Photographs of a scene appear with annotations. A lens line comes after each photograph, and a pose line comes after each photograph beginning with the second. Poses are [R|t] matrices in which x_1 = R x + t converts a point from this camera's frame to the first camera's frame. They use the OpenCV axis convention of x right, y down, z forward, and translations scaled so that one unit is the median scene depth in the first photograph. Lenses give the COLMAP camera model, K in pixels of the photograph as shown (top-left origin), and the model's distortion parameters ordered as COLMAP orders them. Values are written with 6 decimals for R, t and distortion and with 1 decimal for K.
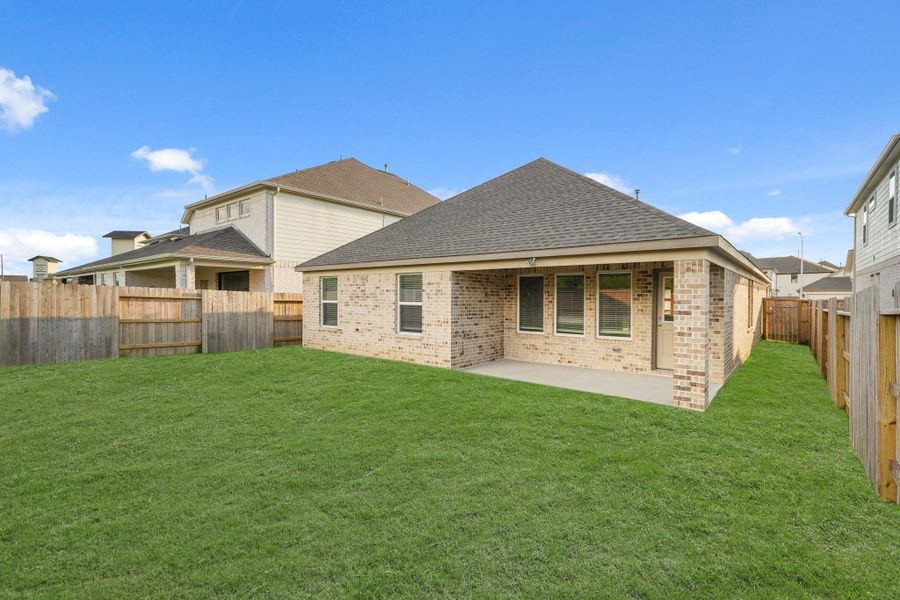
lens RADIAL K [[411.5, 0, 445.2], [0, 411.5, 297.6], [0, 0, 1]] dist [0.008754, 0.000291]
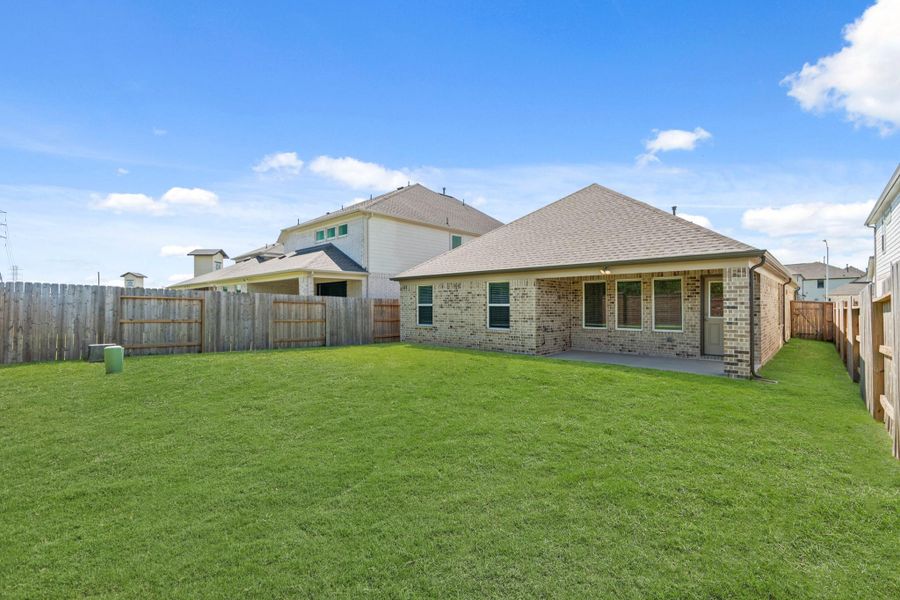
lens RADIAL K [[388.1, 0, 450.0], [0, 388.1, 300.0], [0, 0, 1]] dist [-0.001352, -0.000372]
pose [[0.997944, -0.007824, -0.063605, -0.158034], [0.006908, 0.999869, -0.014606, 0.015571], [0.063711, 0.014136, 0.997868, -0.196119]]
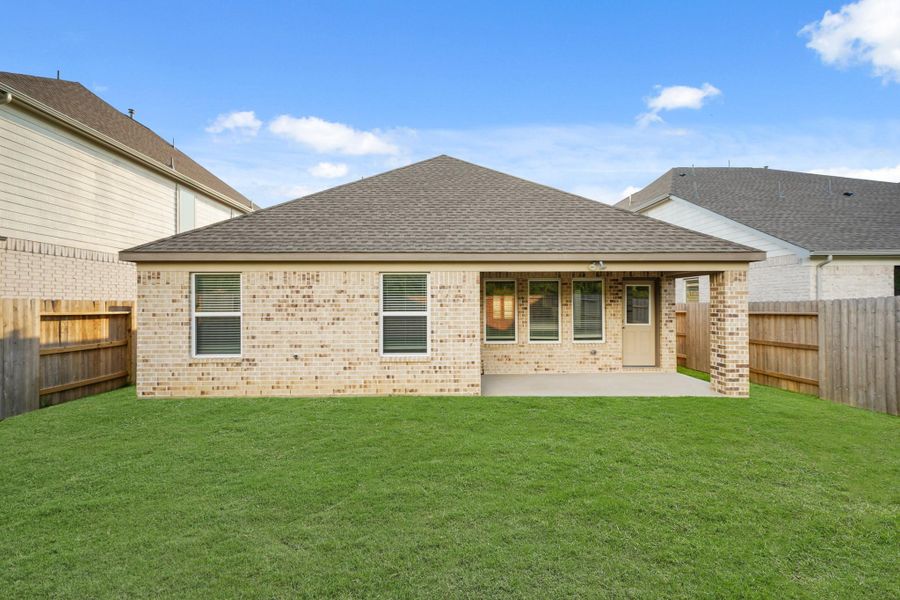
lens RADIAL K [[411.5, 0, 445.2], [0, 411.5, 297.6], [0, 0, 1]] dist [0.008754, 0.000291]
pose [[0.760153, 0.001448, 0.649743, -0.506042], [0.009331, 0.999870, -0.013144, -0.004131], [-0.649677, 0.016054, 0.760041, 0.397983]]
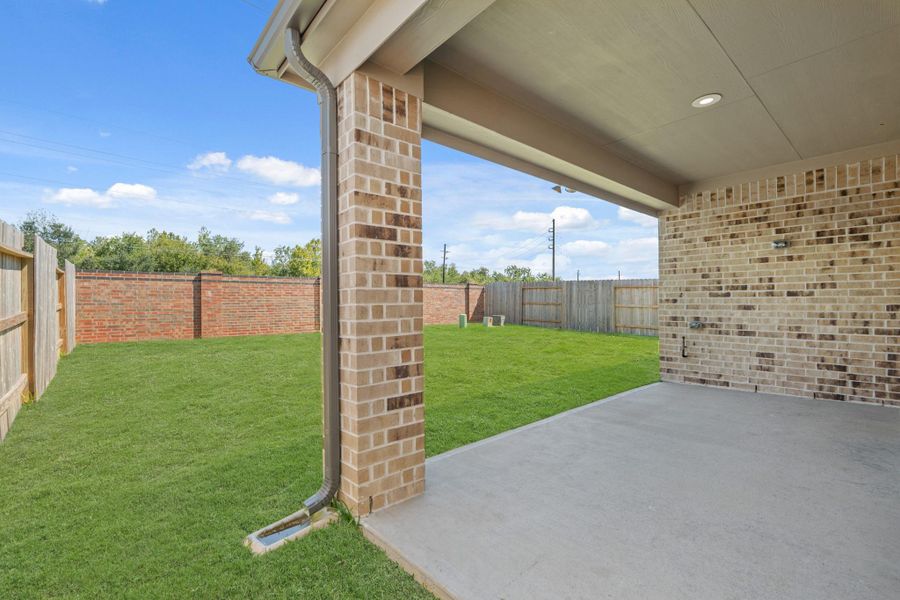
lens RADIAL K [[388.1, 0, 450.0], [0, 388.1, 300.0], [0, 0, 1]] dist [-0.001352, -0.000372]
pose [[-0.167785, -0.015259, -0.985705, 0.590044], [0.003708, 0.999863, -0.016109, 0.061095], [0.985817, -0.006357, -0.167706, 0.717839]]
